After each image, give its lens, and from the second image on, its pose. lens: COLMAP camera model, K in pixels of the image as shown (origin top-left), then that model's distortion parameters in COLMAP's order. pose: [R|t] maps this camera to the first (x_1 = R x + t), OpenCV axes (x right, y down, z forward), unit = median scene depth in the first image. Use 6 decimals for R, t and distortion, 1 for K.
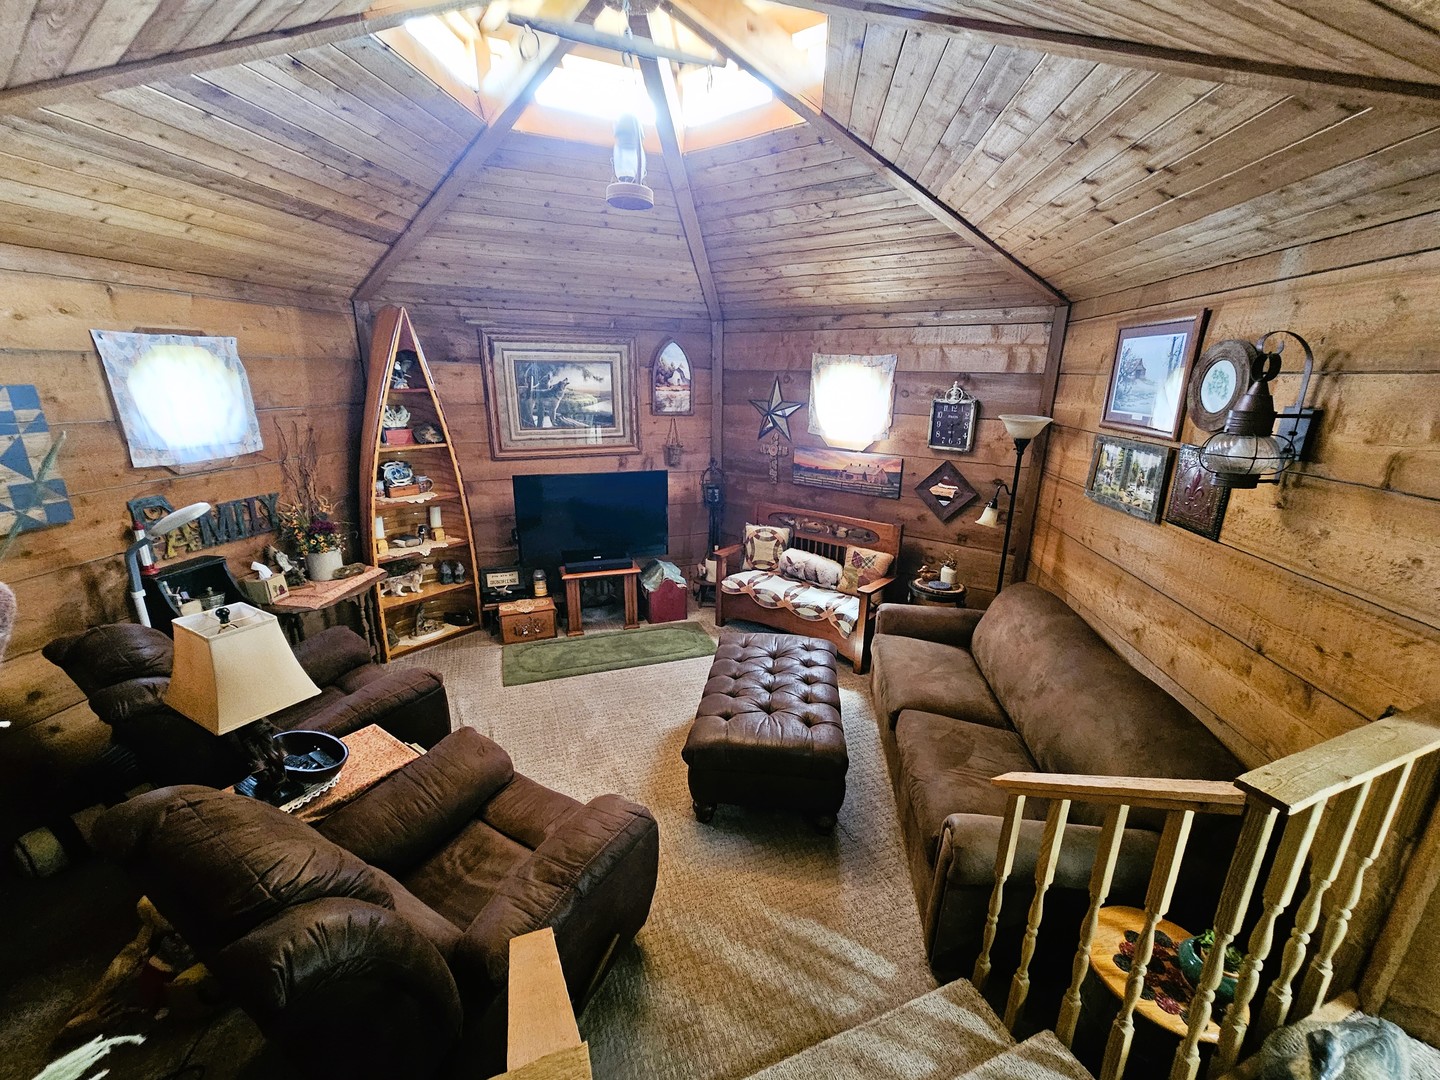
lens RADIAL K [[585.0, 0, 726.0], [0, 585.0, 546.6], [0, 0, 1]] dist [-0.000416, -0.000349]
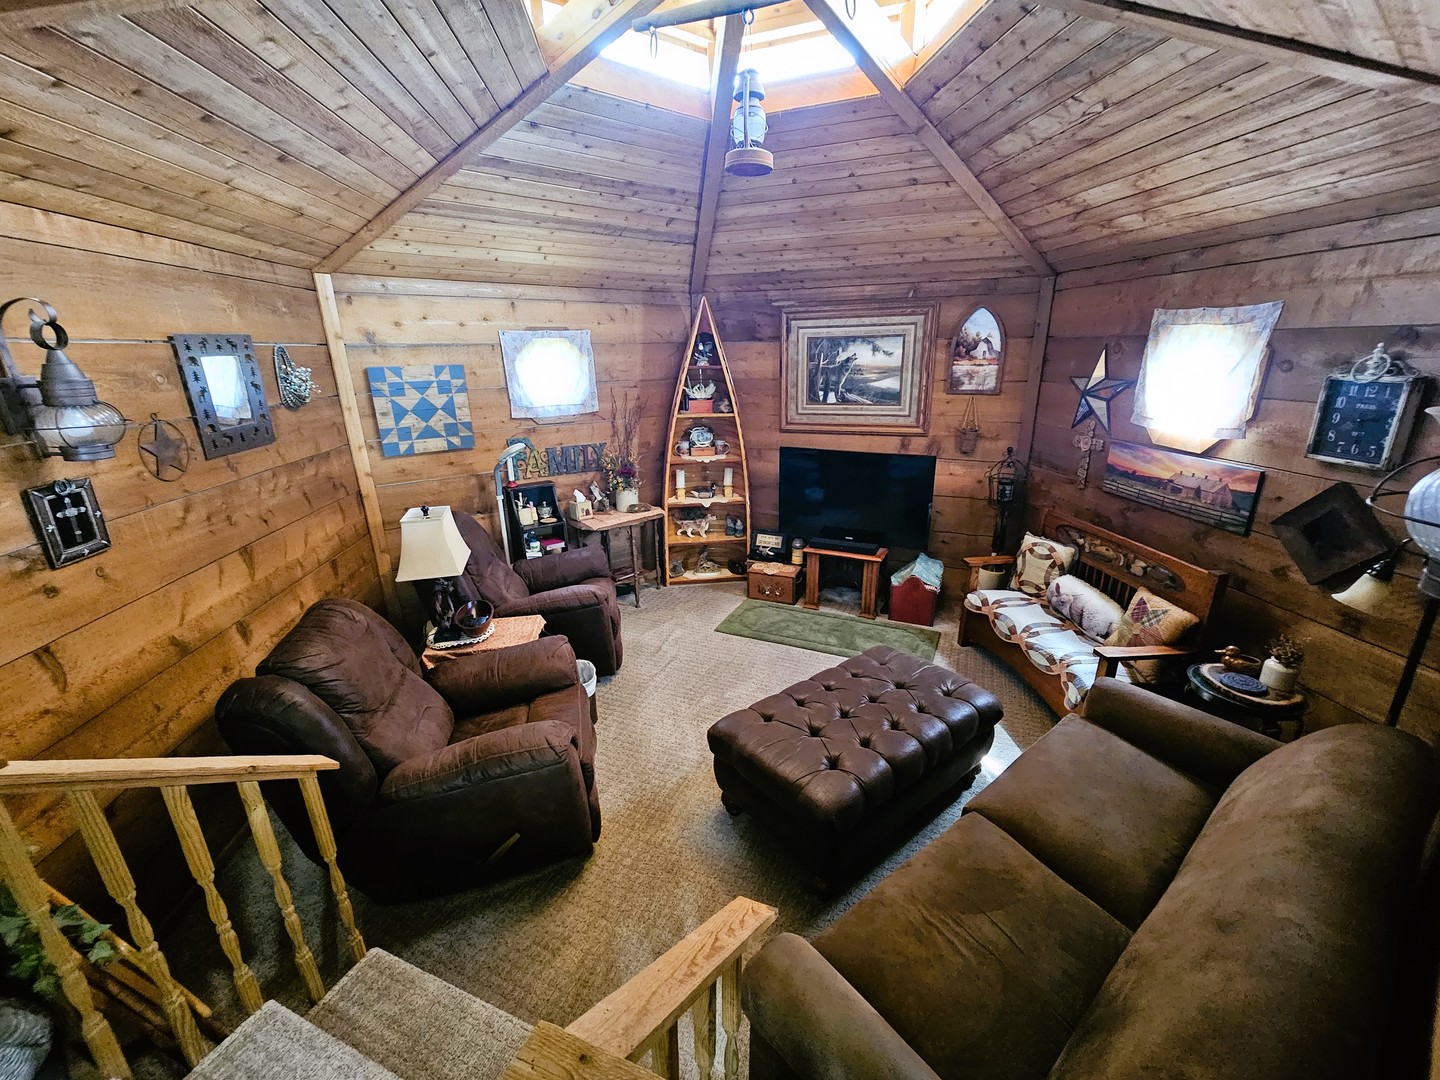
lens RADIAL K [[578.3, 0, 720.0], [0, 578.3, 540.0], [0, 0, 1]] dist [-0.000269, -0.000260]
pose [[0.714058, 0.192881, -0.672992, 0.296317], [-0.174019, 0.980028, 0.096240, -0.035845], [0.678114, 0.048393, 0.733362, 0.153402]]
